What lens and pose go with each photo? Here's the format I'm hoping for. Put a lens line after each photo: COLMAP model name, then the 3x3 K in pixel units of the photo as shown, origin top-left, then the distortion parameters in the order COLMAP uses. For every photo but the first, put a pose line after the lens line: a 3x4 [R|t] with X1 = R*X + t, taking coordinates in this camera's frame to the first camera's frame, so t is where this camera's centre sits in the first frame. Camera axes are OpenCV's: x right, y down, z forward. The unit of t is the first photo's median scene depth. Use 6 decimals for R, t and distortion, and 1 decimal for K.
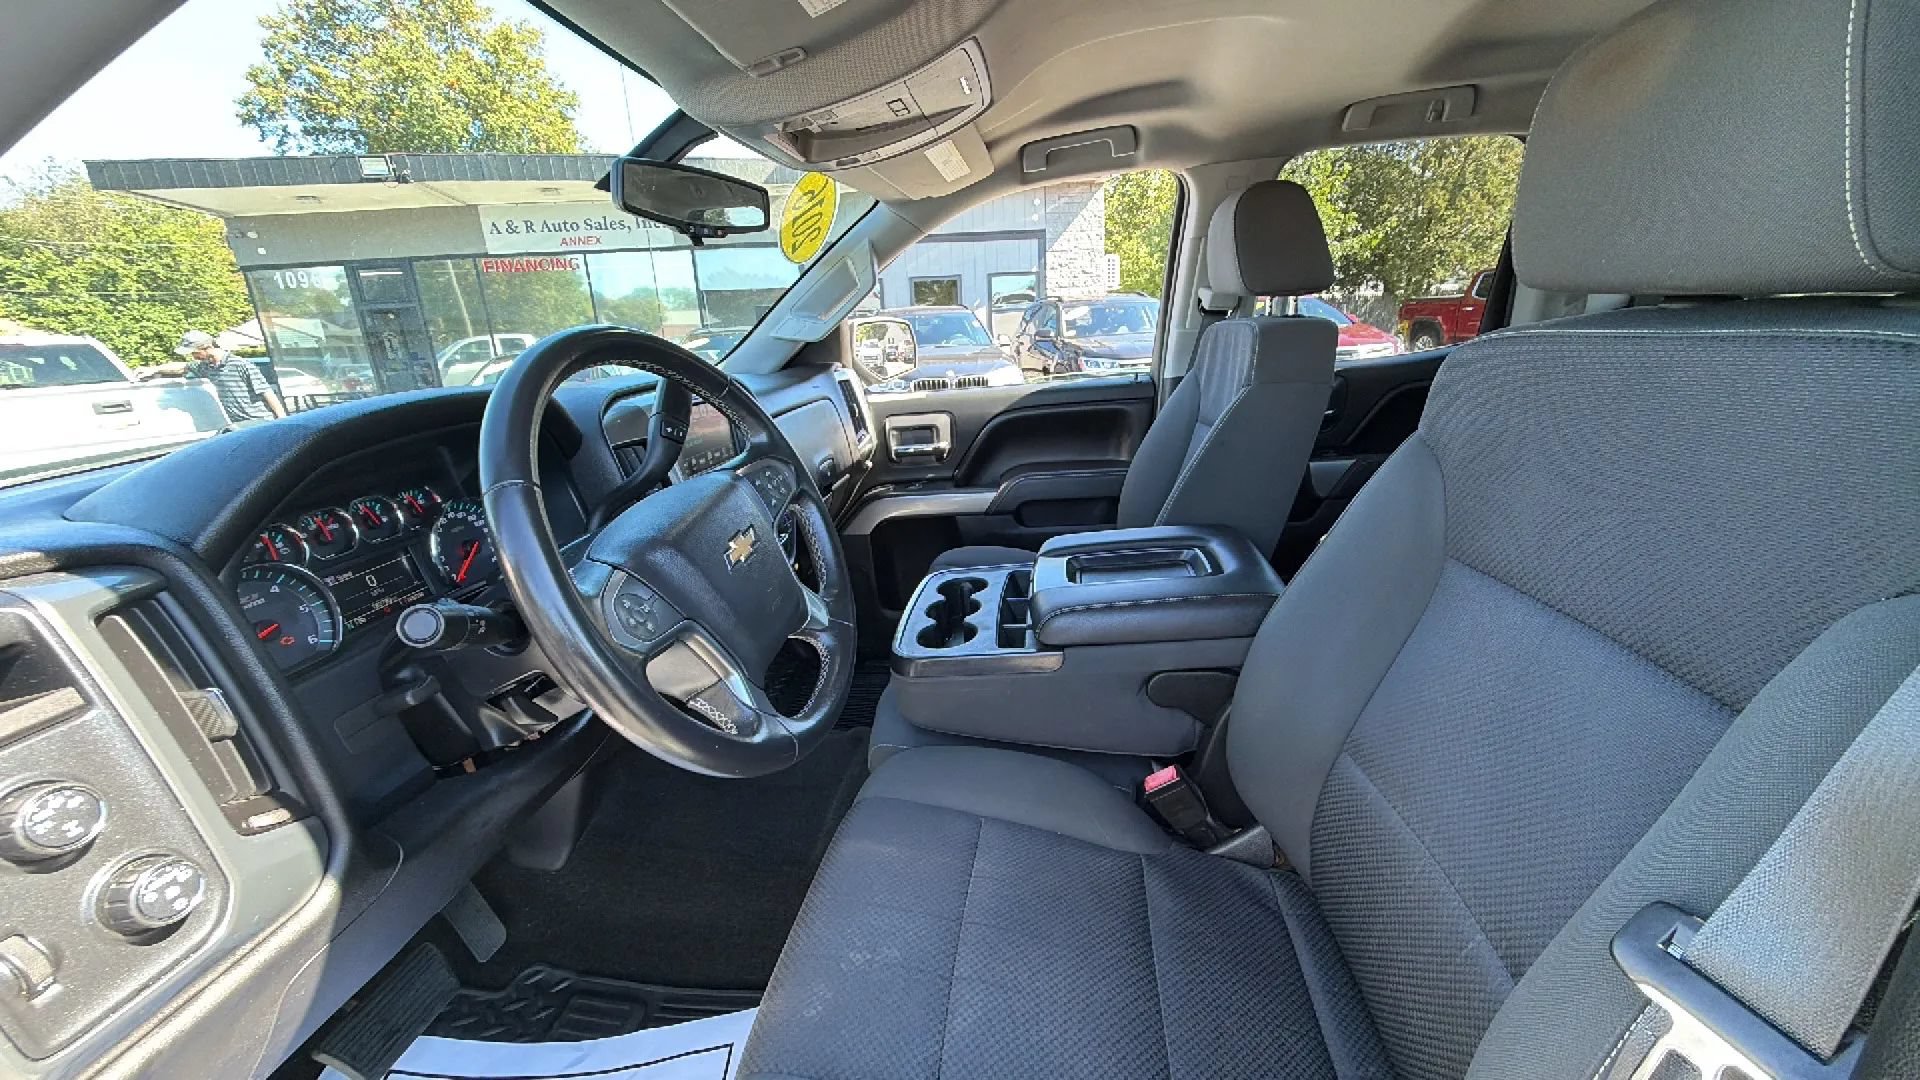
lens RADIAL K [[726.6, 0, 961.7], [0, 726.6, 539.9], [0, 0, 1]] dist [-0.002874, -0.000313]
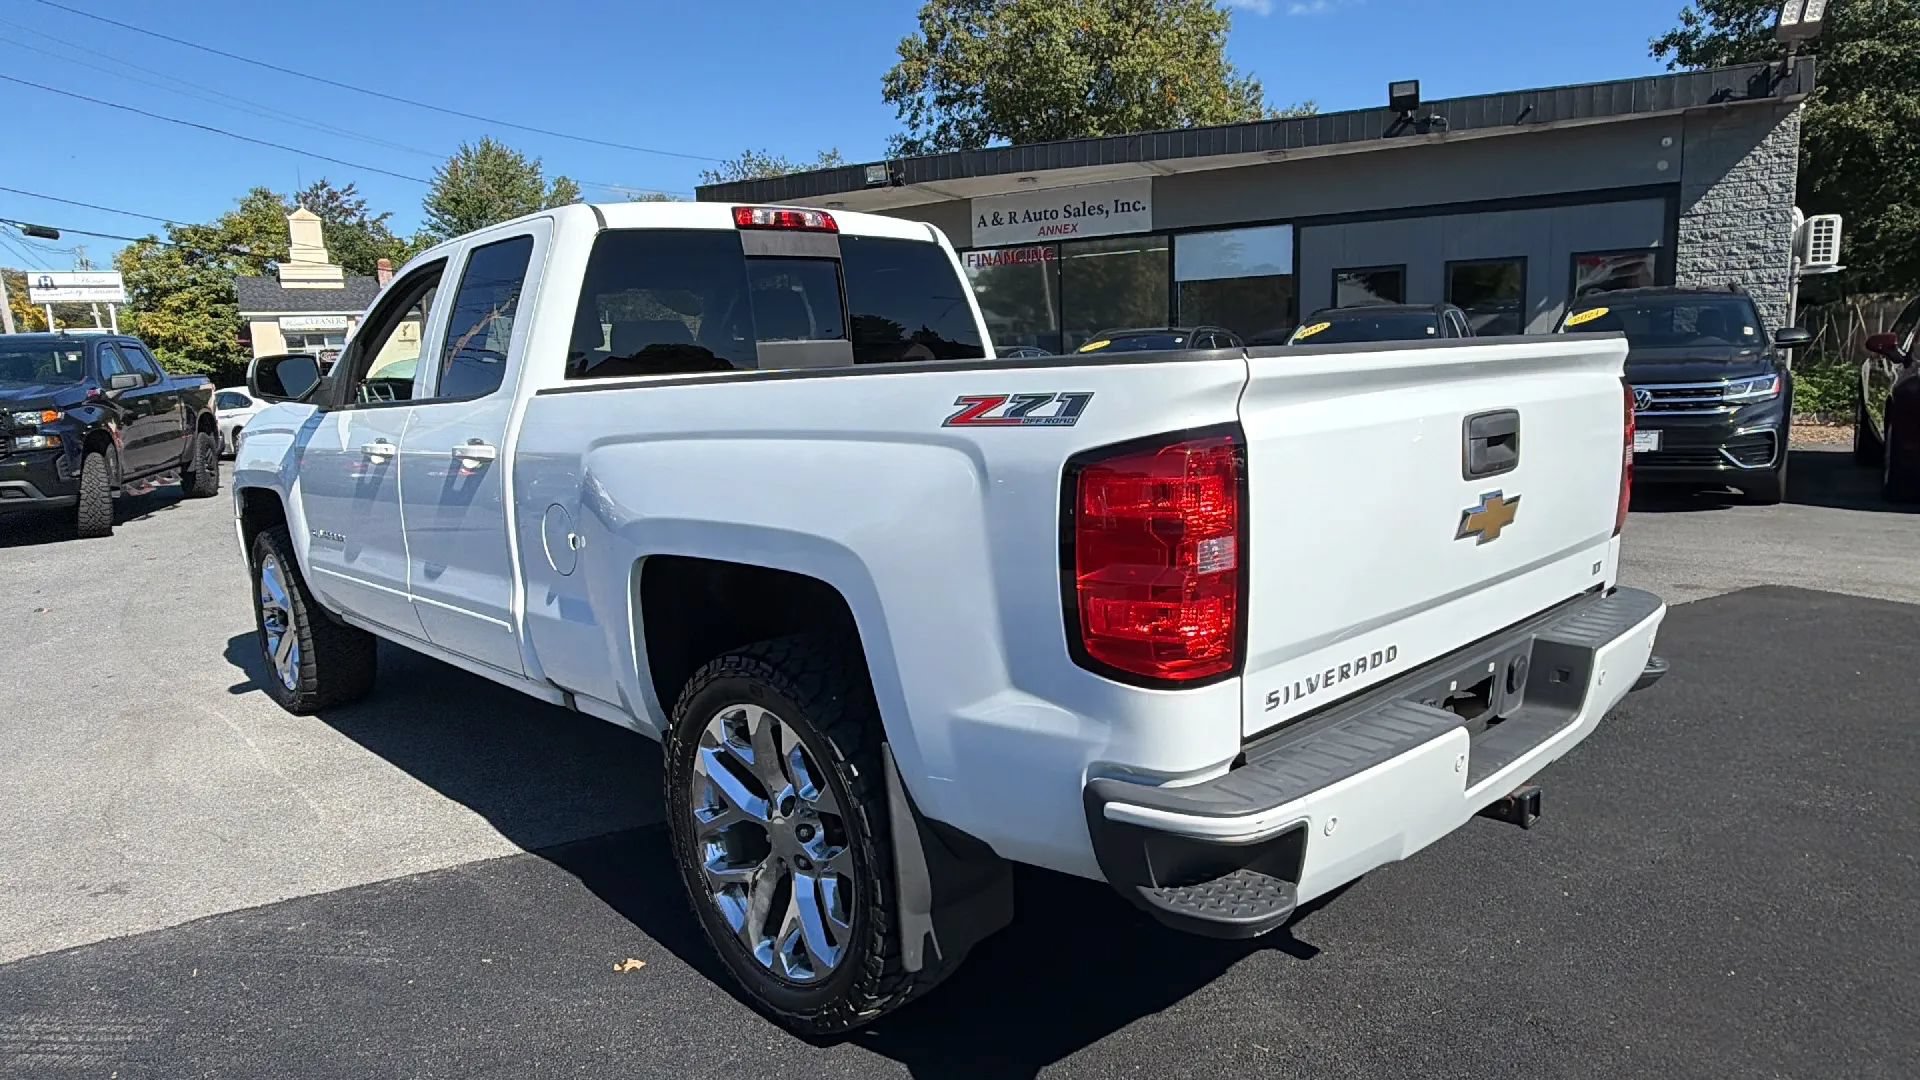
lens RADIAL K [[1210.8, 0, 972.1], [0, 1210.8, 534.9], [0, 0, 1]] dist [-0.005131, 0.008254]
pose [[0.770549, 0.119600, -0.626059, 0.126693], [-0.185890, 0.981704, -0.041251, 0.011142], [0.609671, 0.148164, 0.778684, -0.054356]]
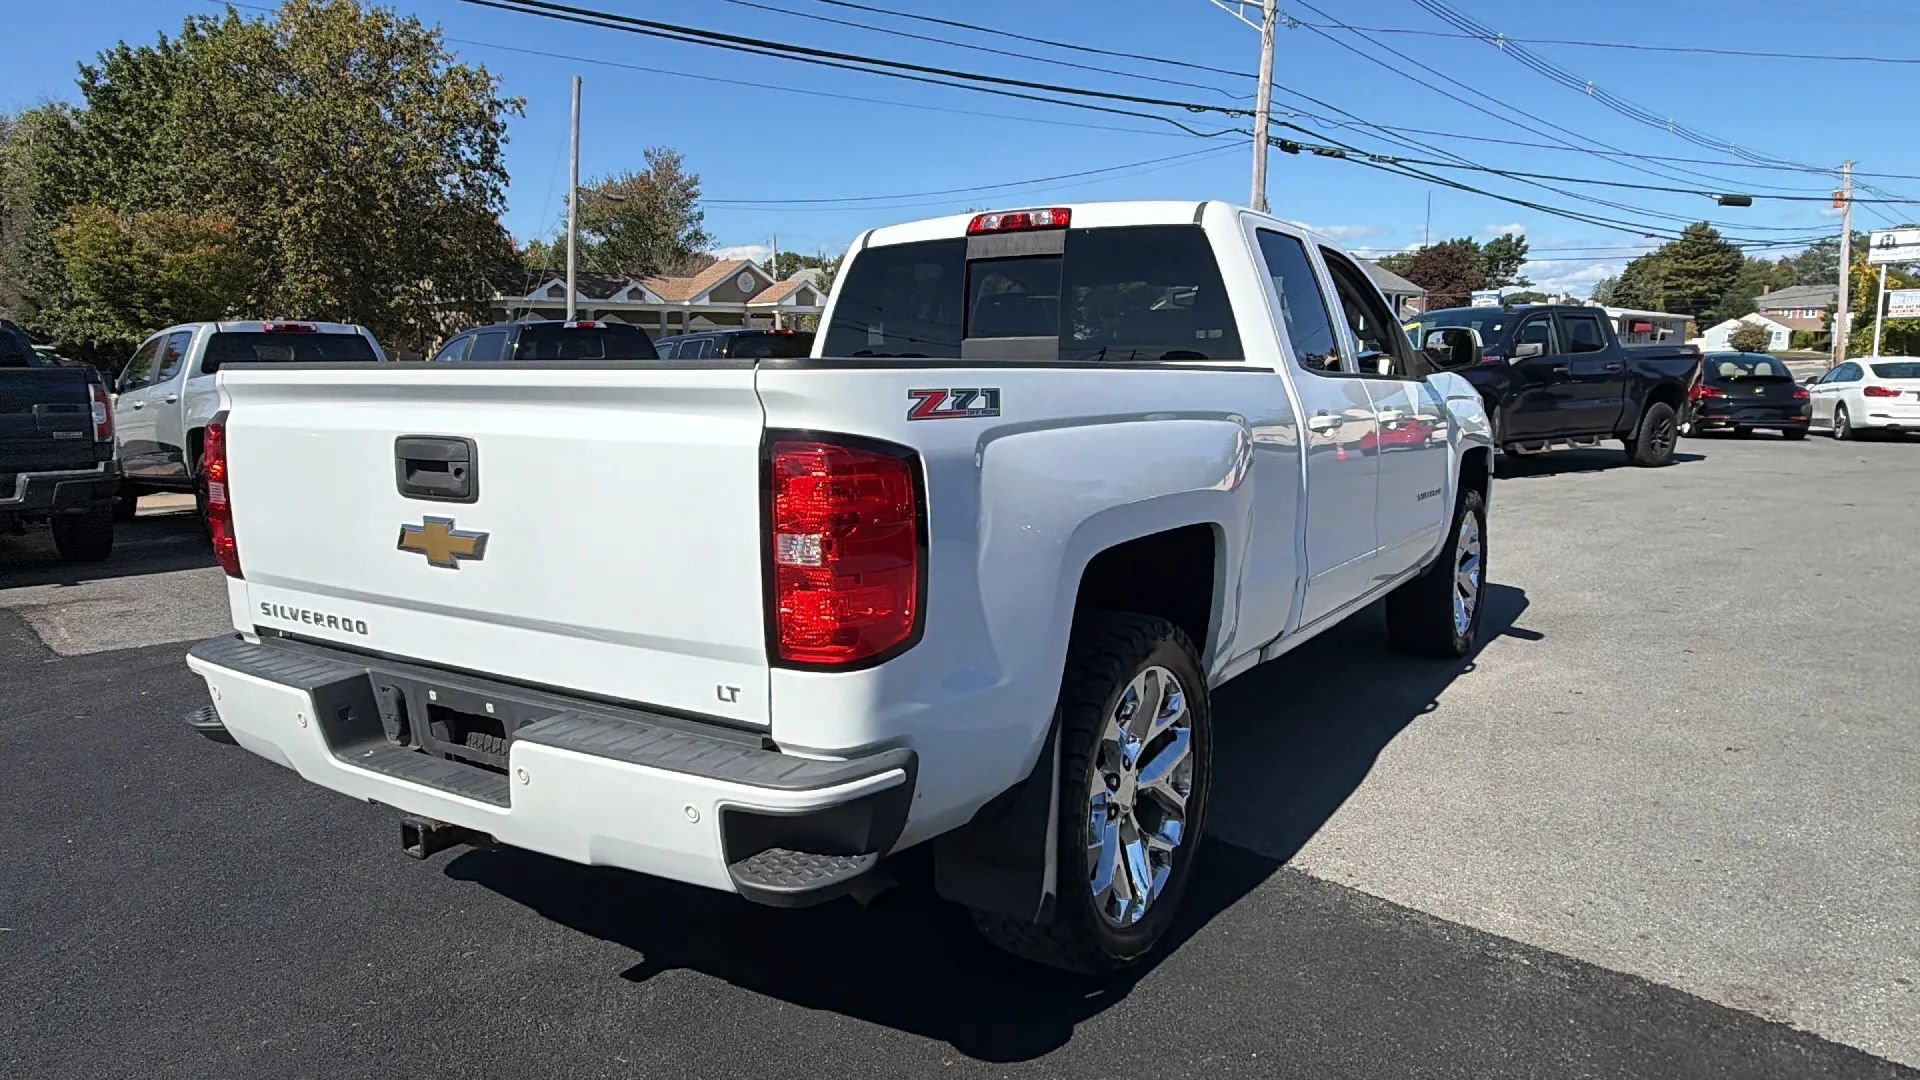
lens RADIAL K [[1268.2, 0, 950.8], [0, 1268.2, 546.8], [0, 0, 1]] dist [-0.001024, 0.002538]
pose [[-0.452040, 0.187496, -0.872069, 0.156865], [-0.224163, 0.922406, 0.314514, -0.028623], [0.863372, 0.337658, -0.374935, 0.074330]]
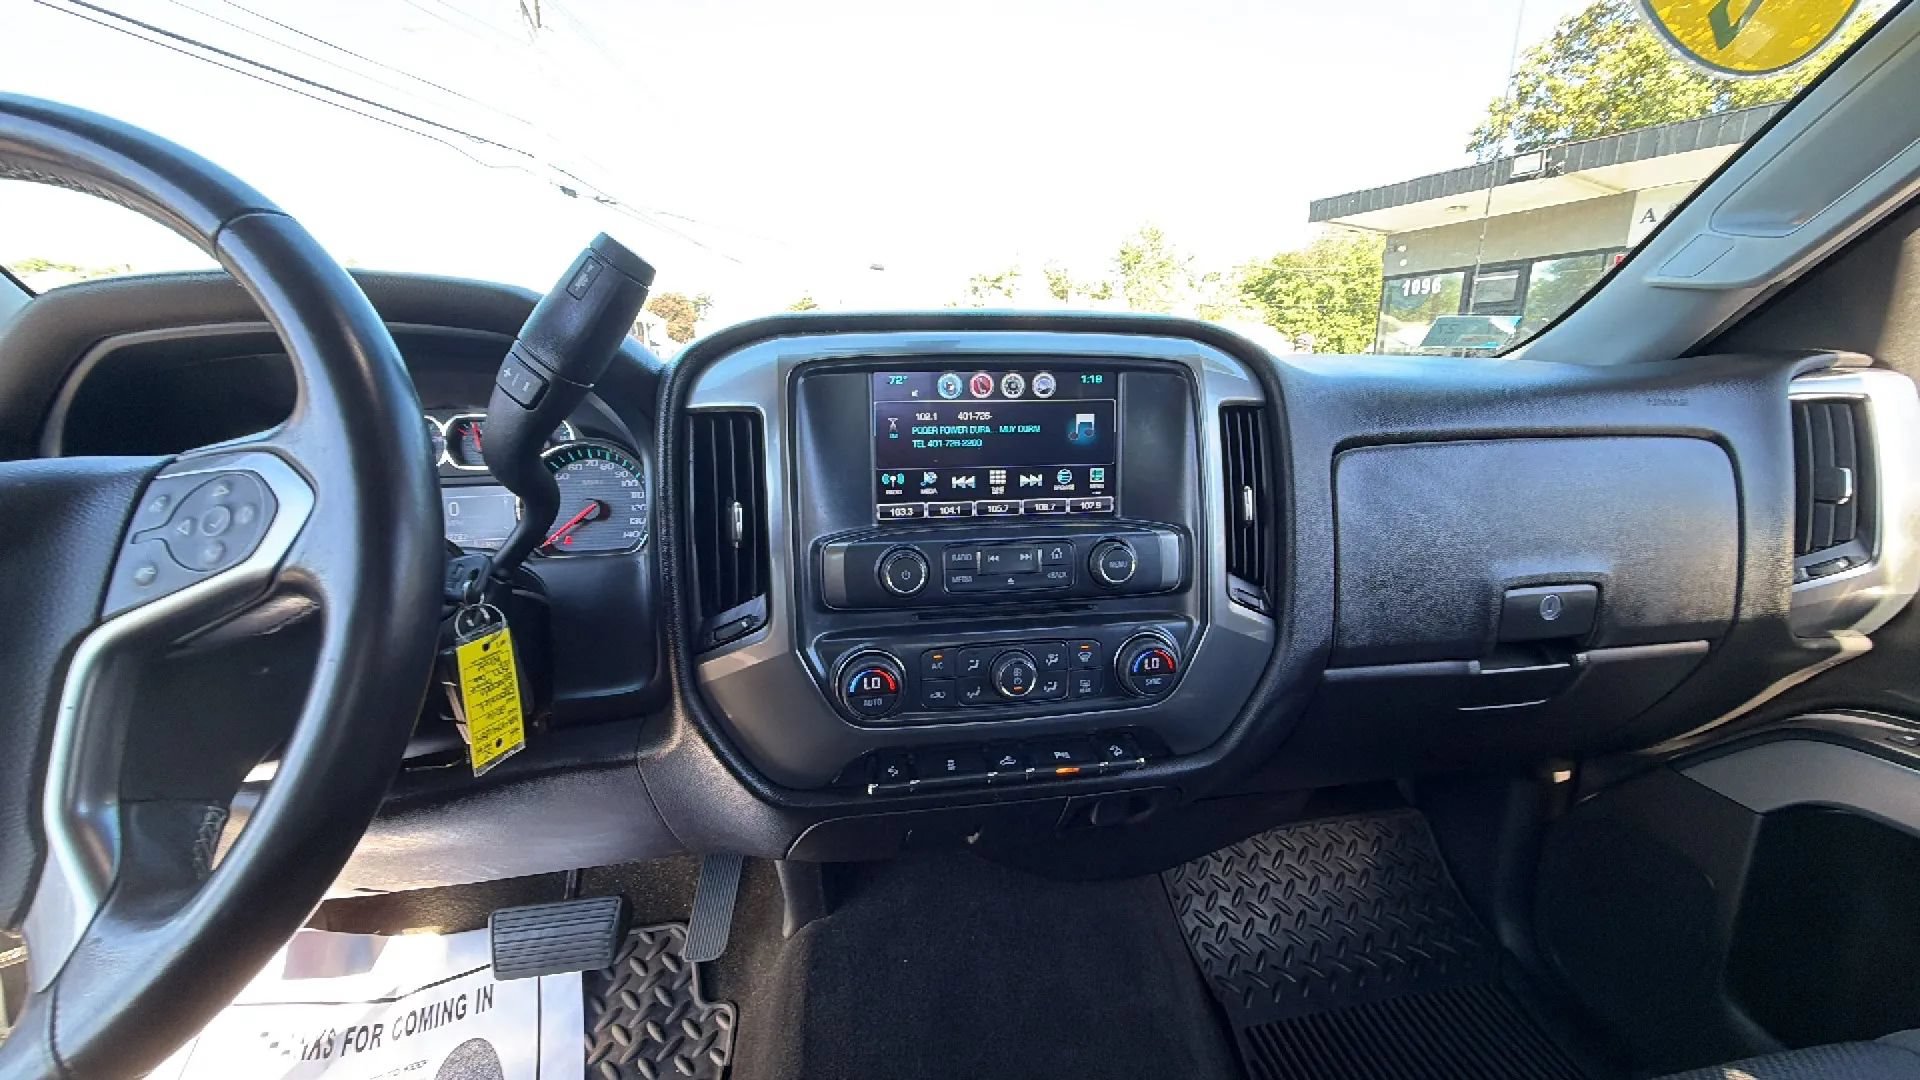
lens RADIAL K [[724.3, 0, 962.8], [0, 724.3, 543.8], [0, 0, 1]] dist [-0.002740, -0.000499]
pose [[0.273513, 0.283049, -0.919279, 0.003530], [-0.289428, 0.935648, 0.201976, -0.005207], [0.917290, 0.210822, 0.337834, 0.025920]]
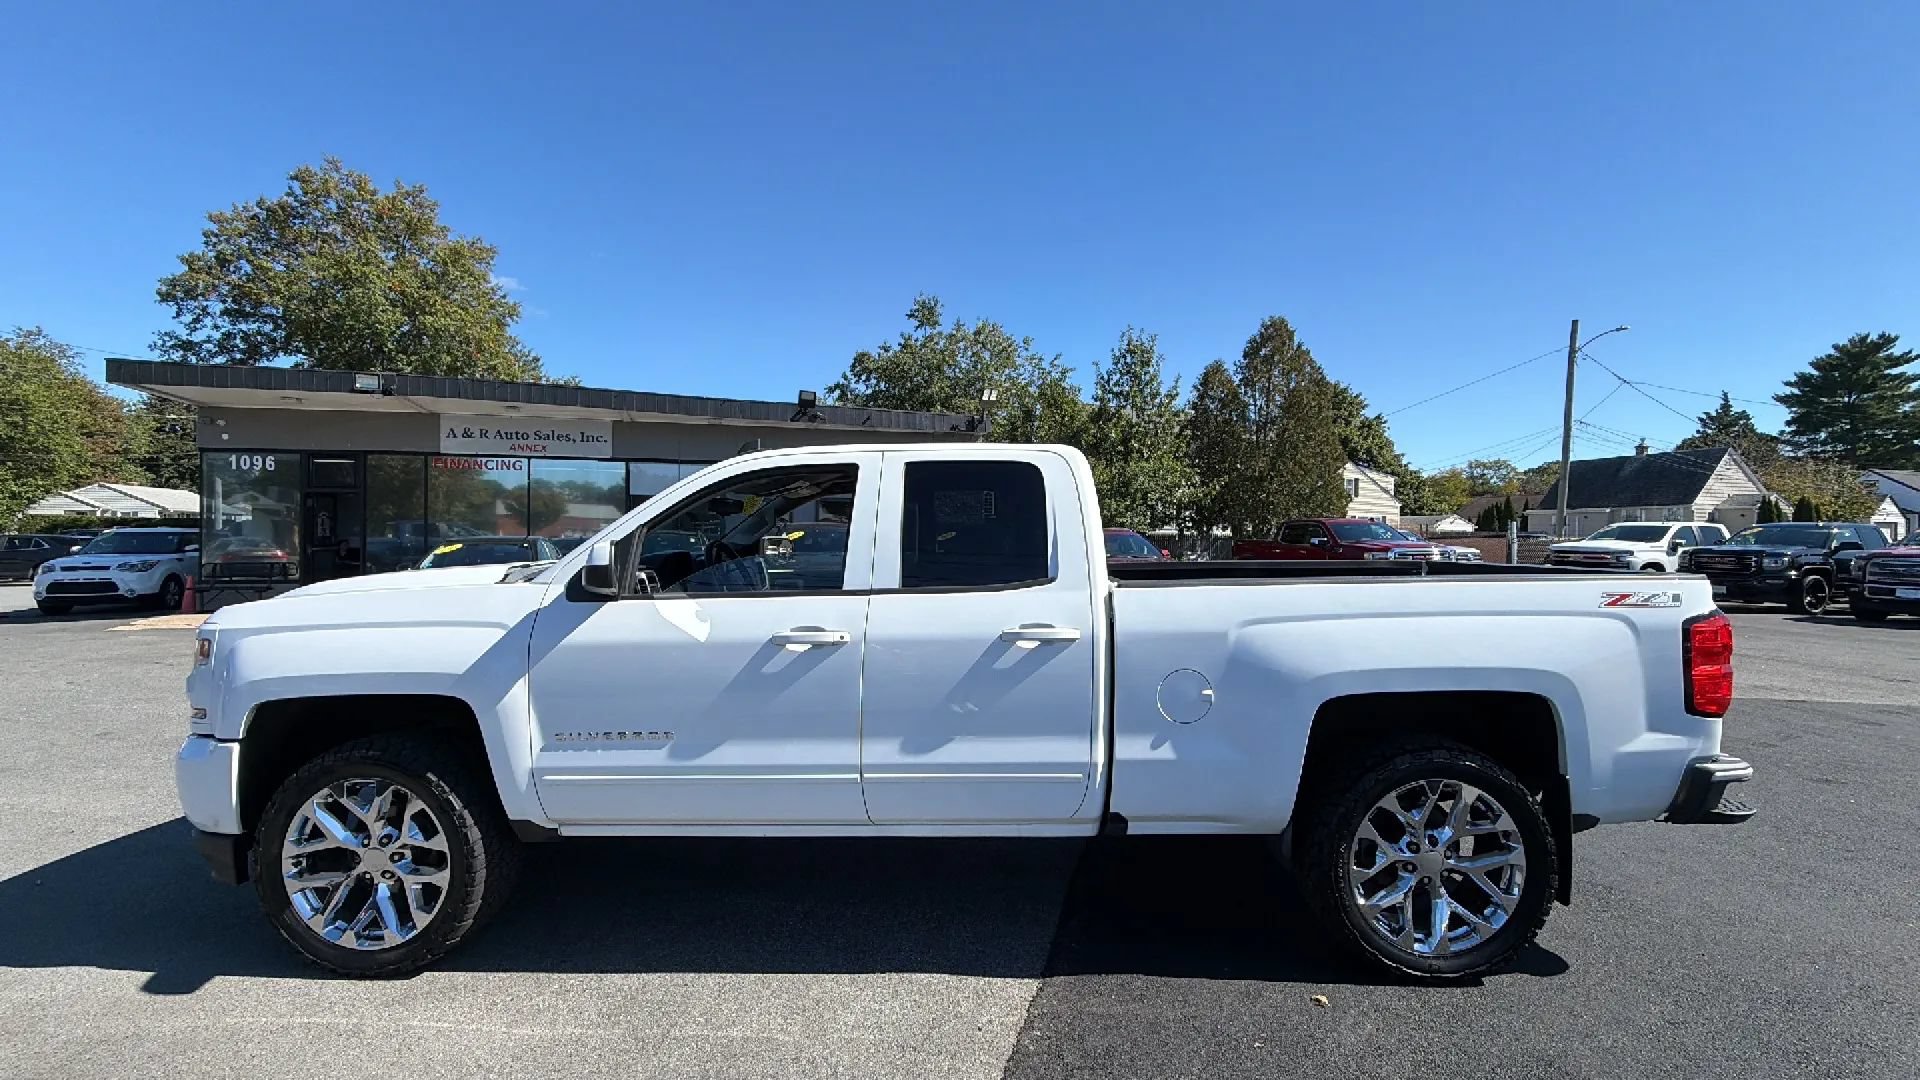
lens RADIAL K [[780.6, 0, 969.5], [0, 780.6, 538.2], [0, 0, 1]] dist [-0.002508, -0.000756]
pose [[0.991290, 0.060950, 0.116743, 0.011043], [-0.025057, 0.957555, -0.287159, 0.021496], [-0.129290, 0.281732, 0.950742, -0.078747]]
